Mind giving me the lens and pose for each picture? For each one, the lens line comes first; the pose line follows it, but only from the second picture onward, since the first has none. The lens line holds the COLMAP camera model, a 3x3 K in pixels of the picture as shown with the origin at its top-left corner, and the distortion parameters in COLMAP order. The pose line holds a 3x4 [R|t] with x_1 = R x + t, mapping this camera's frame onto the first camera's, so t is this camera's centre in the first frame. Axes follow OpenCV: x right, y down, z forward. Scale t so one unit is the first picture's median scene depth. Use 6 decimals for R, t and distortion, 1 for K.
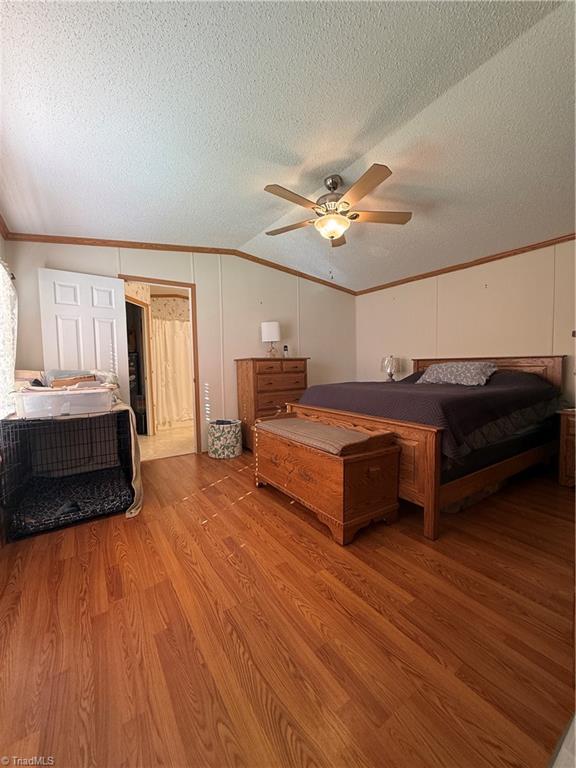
lens RADIAL K [[308.9, 0, 287.7], [0, 308.9, 384.1], [0, 0, 1]] dist [-0.000450, -0.000112]
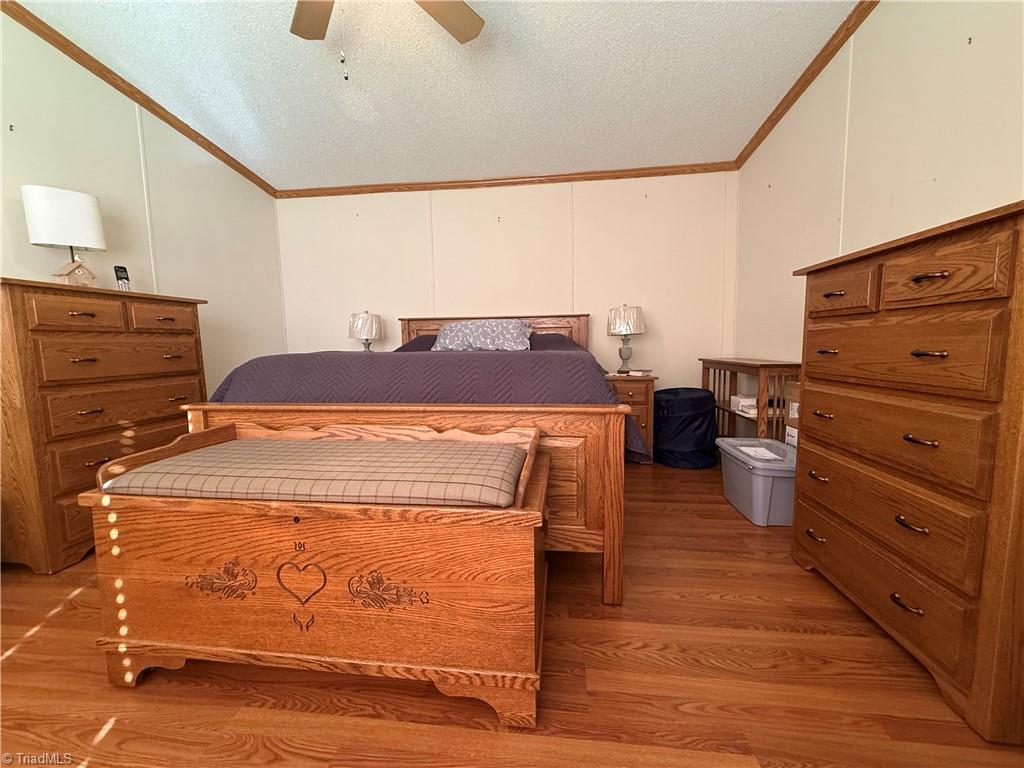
lens RADIAL K [[411.9, 0, 511.9], [0, 411.9, 383.3], [0, 0, 1]] dist [-0.000450, -0.000112]
pose [[0.650240, -0.068636, 0.756622, -0.140621], [0.052023, 0.997596, 0.045787, 0.038499], [-0.757945, 0.009589, 0.652248, 0.454218]]
